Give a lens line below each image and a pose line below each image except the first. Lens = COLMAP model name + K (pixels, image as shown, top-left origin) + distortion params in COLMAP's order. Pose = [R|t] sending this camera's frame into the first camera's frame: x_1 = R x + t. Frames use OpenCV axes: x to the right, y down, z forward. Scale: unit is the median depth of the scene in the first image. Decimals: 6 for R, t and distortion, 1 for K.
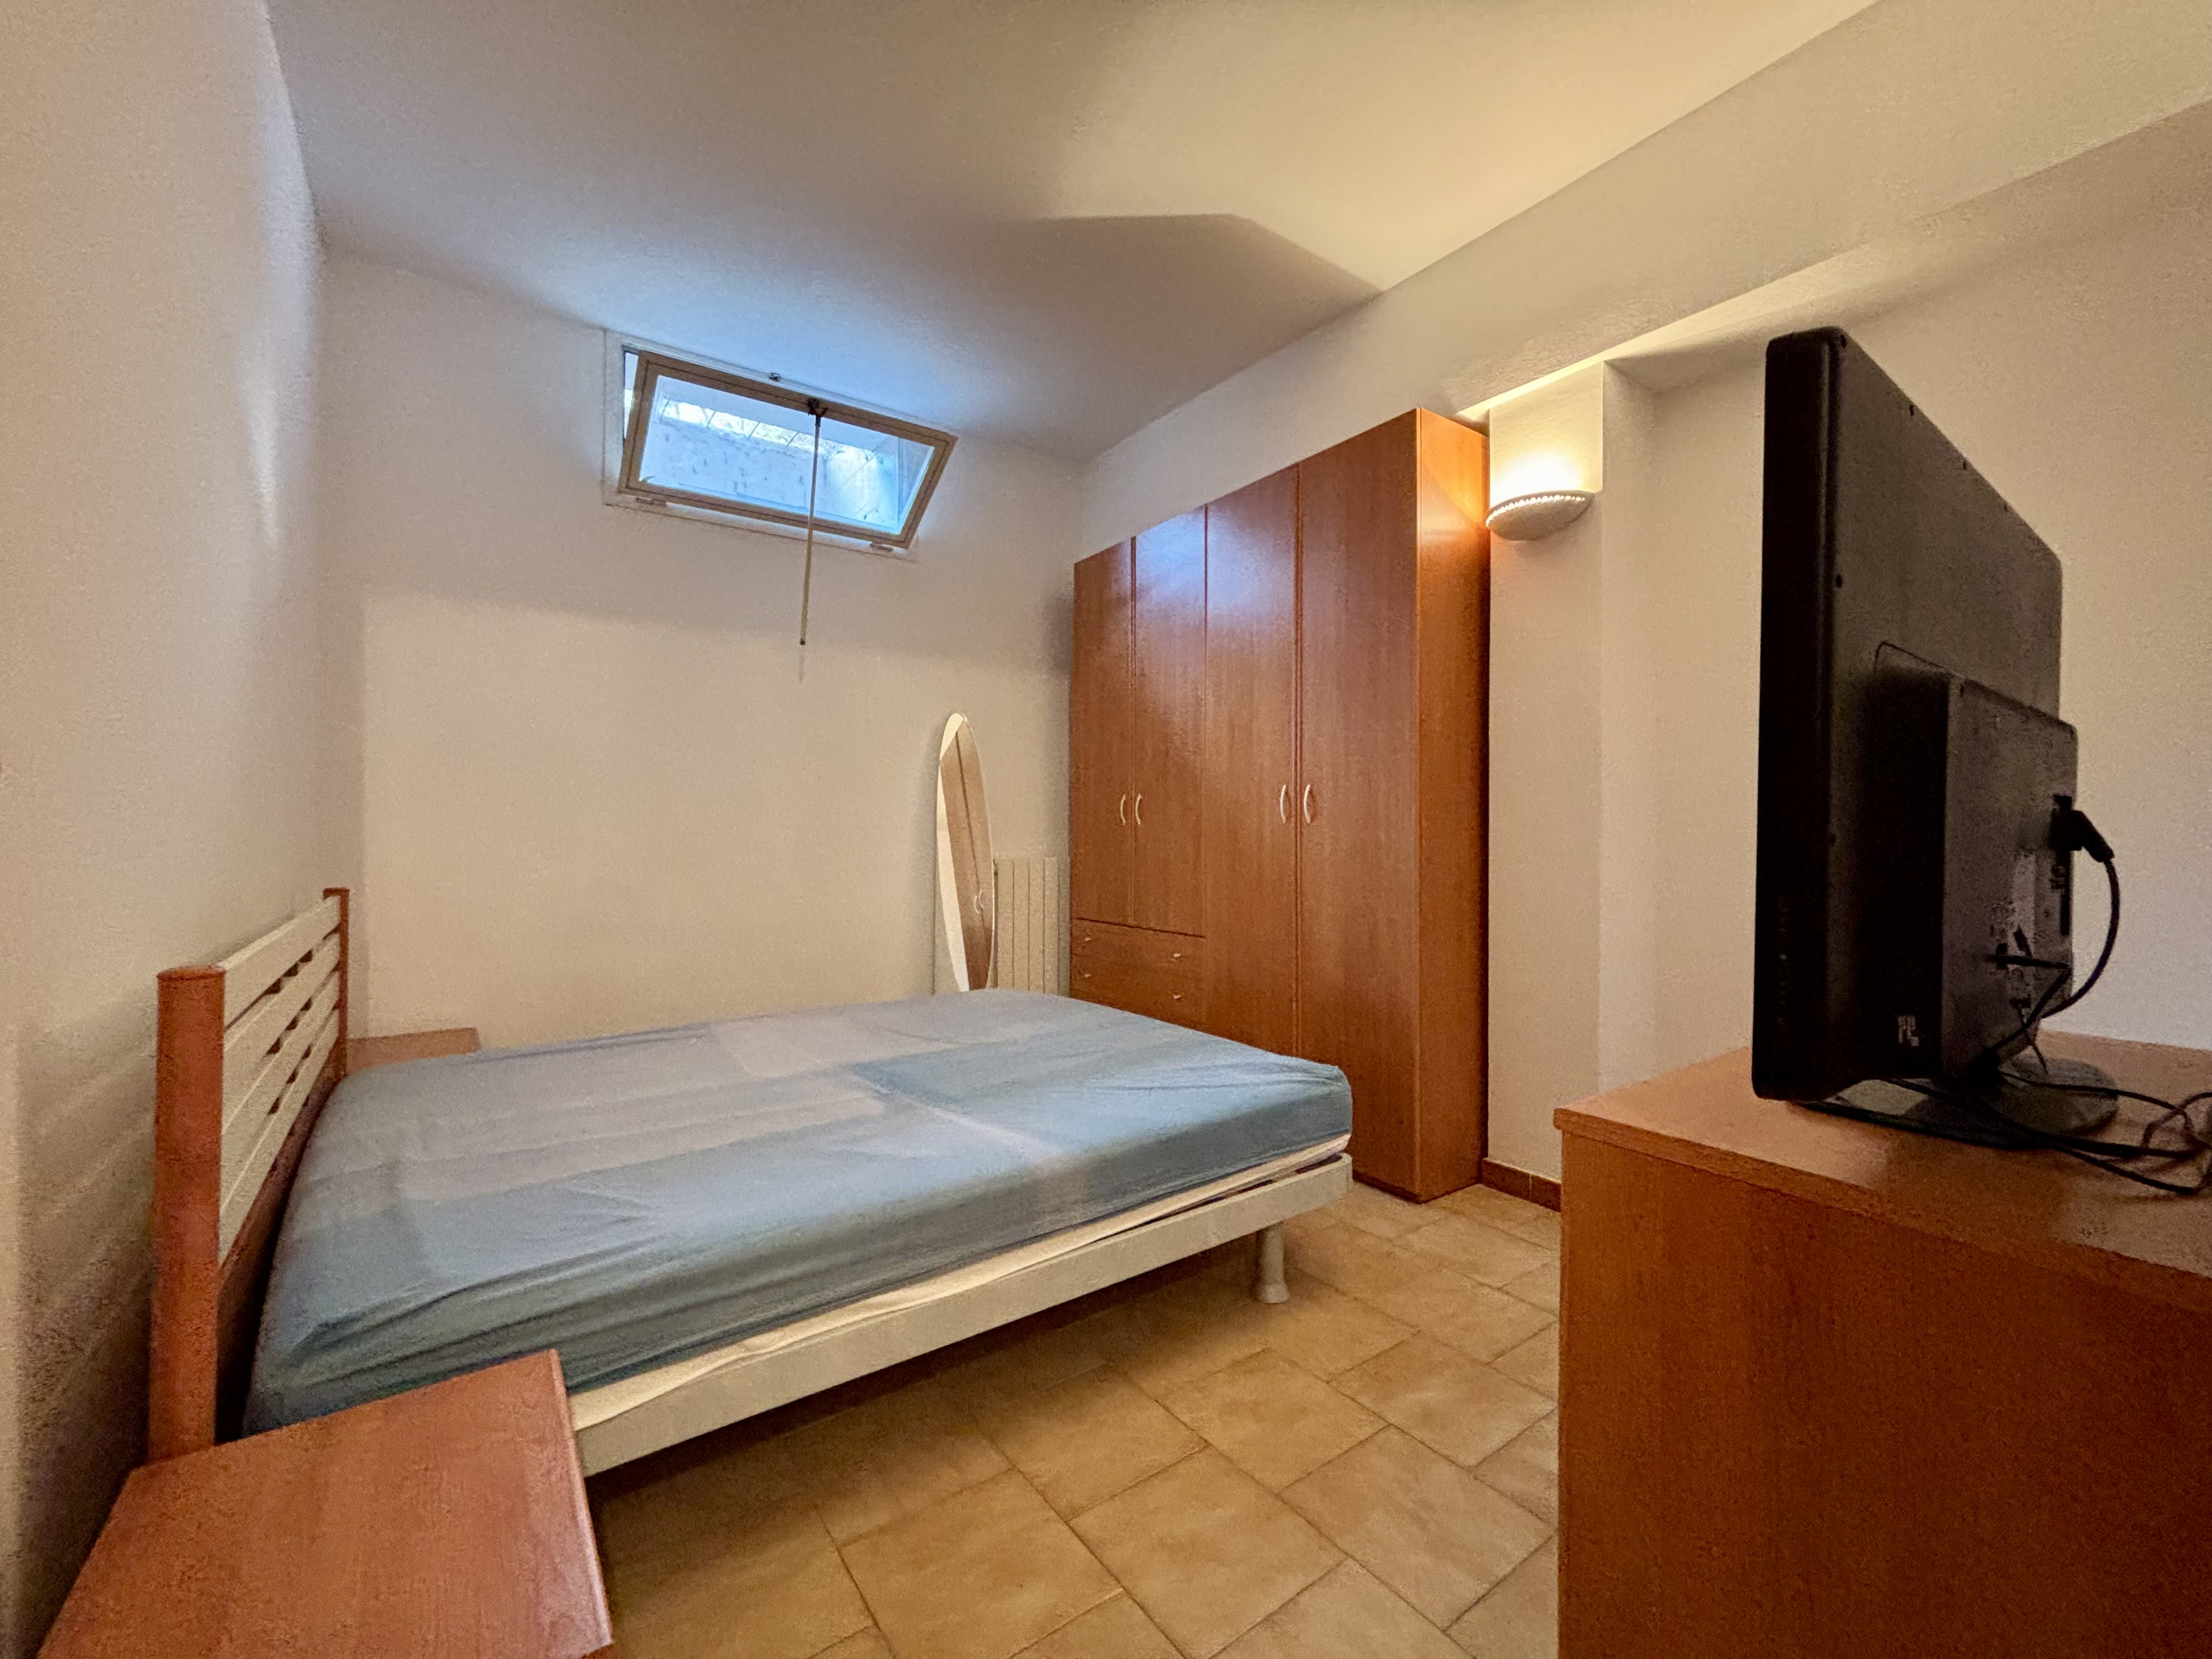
lens RADIAL K [[906.4, 0, 1108.5], [0, 906.4, 827.0], [0, 0, 1]] dist [0.000797, 0.000206]
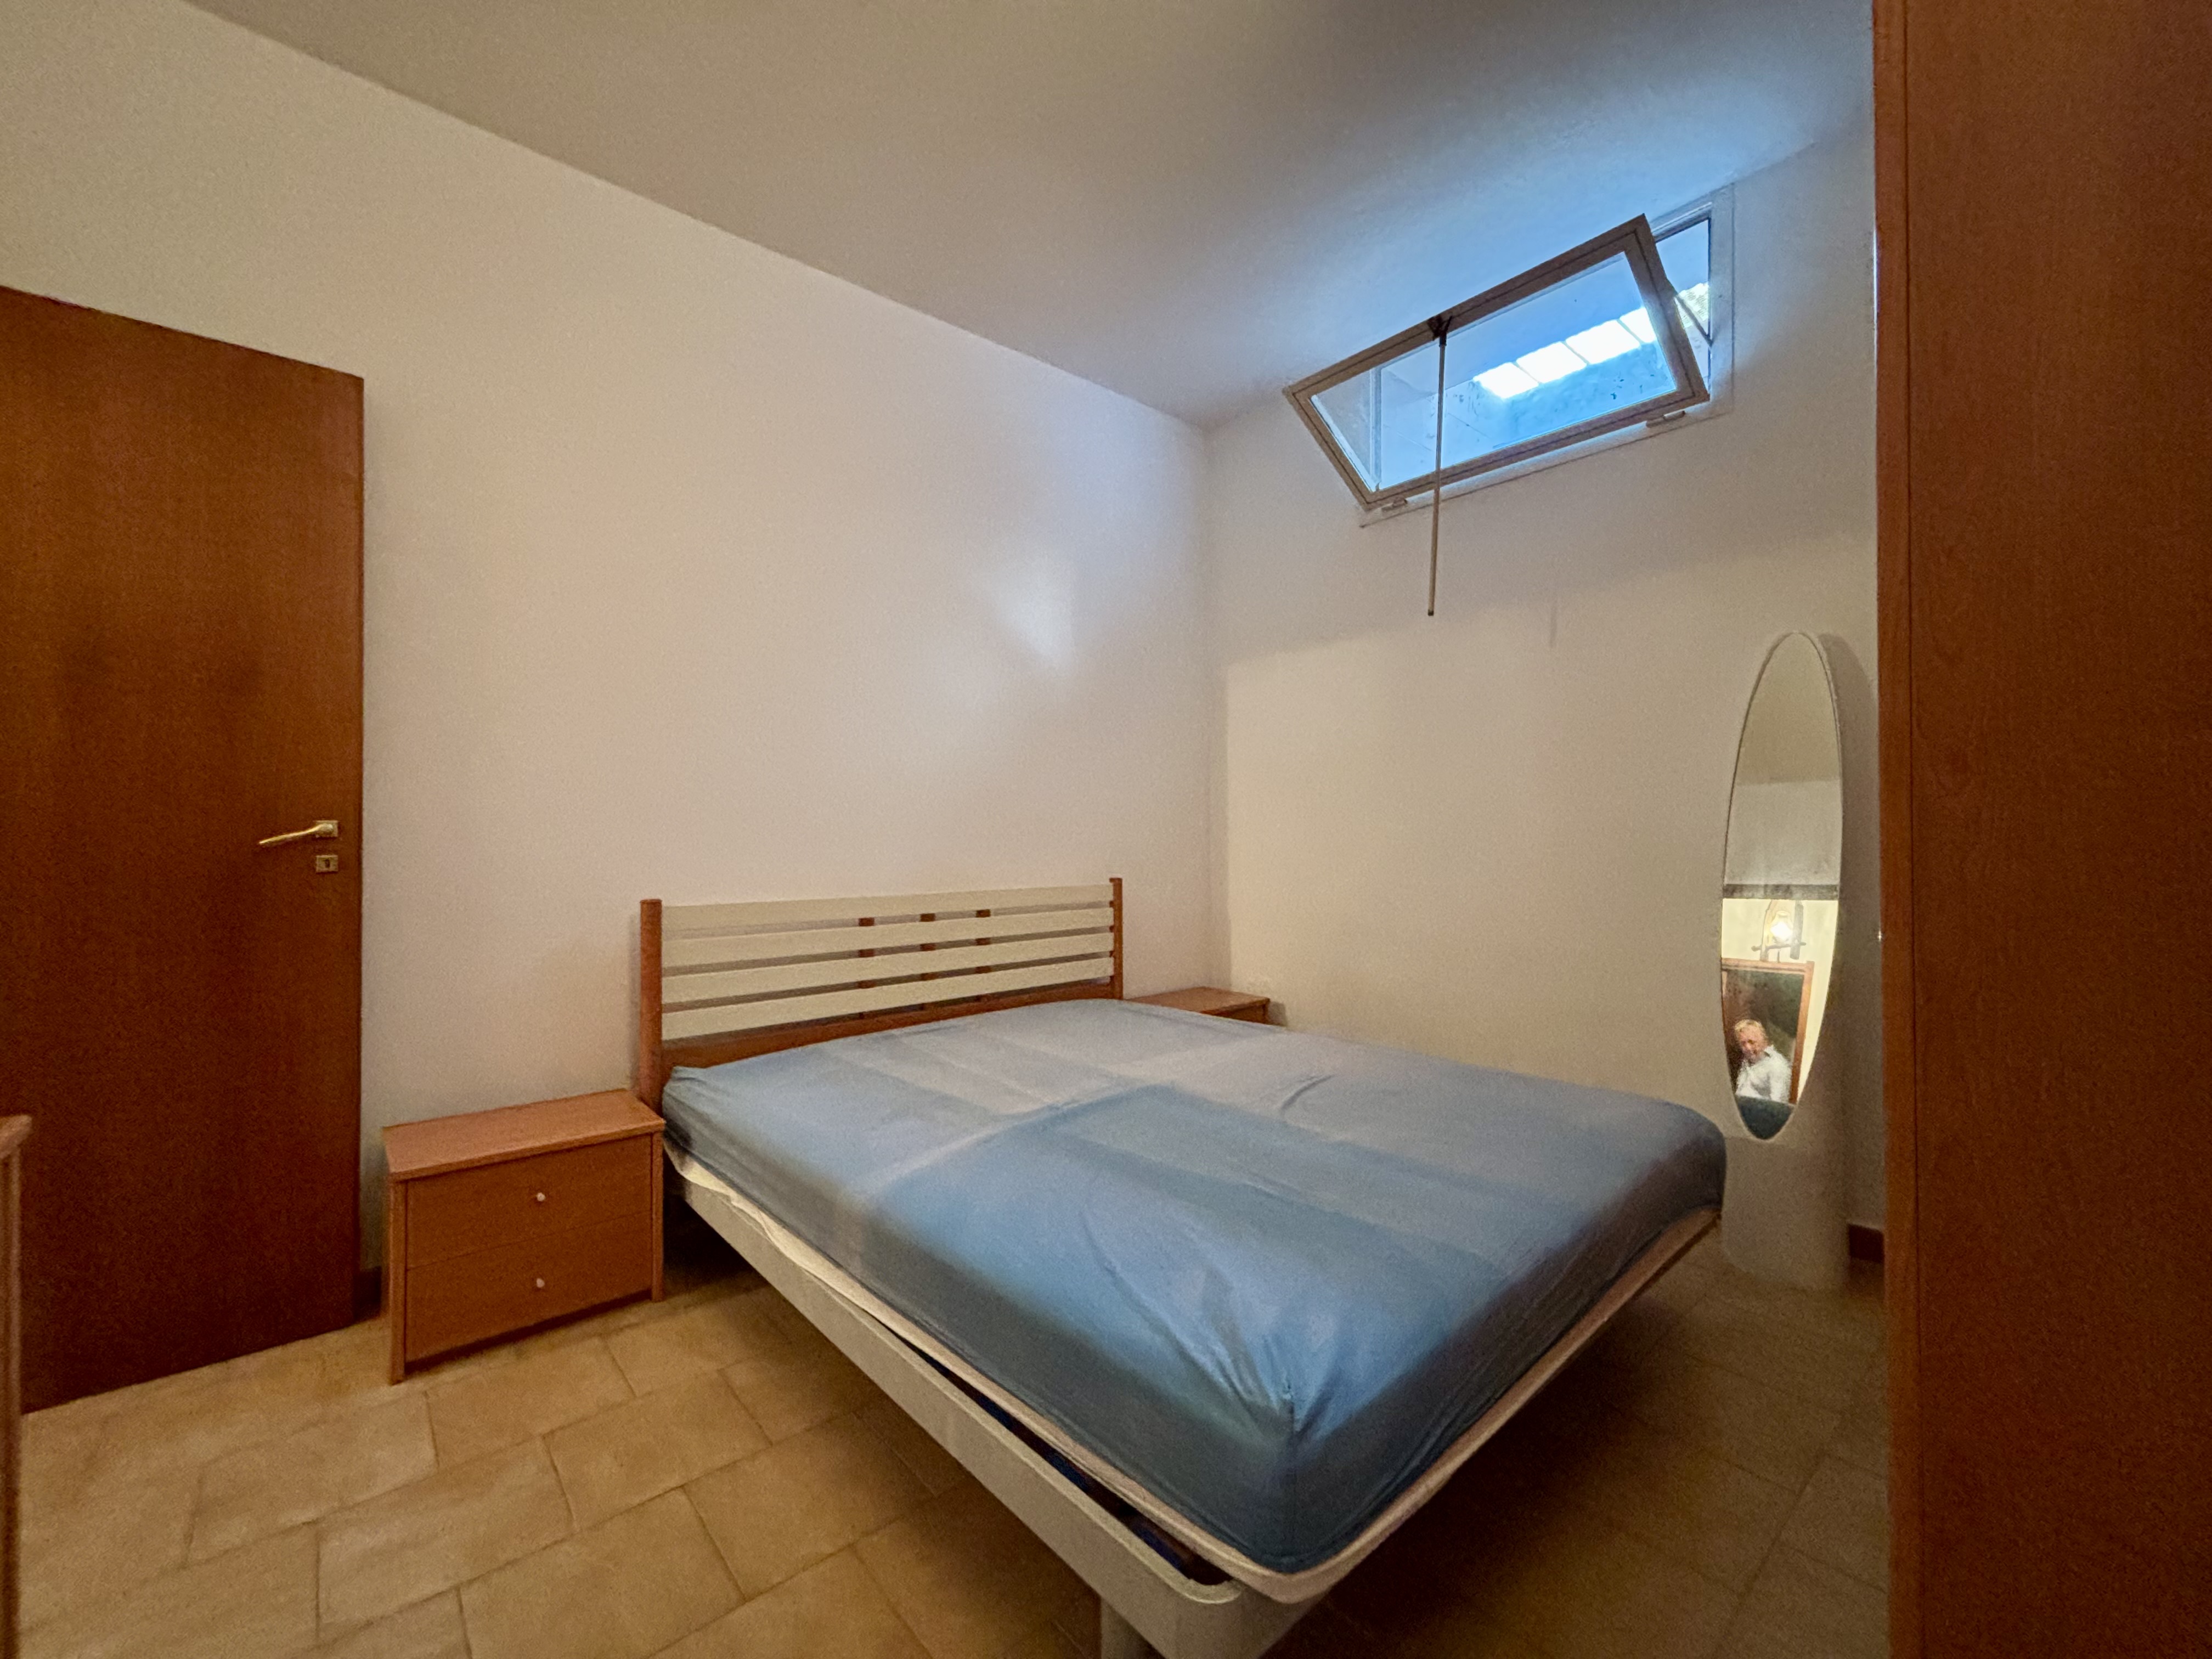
lens RADIAL K [[896.6, 0, 1106.0], [0, 896.6, 829.5], [0, 0, 1]] dist [0.003781, -0.000375]
pose [[0.084873, -0.011860, -0.996321, 0.703451], [0.015206, 0.999828, -0.010607, 0.003764], [0.996276, -0.014250, 0.085038, 0.938200]]
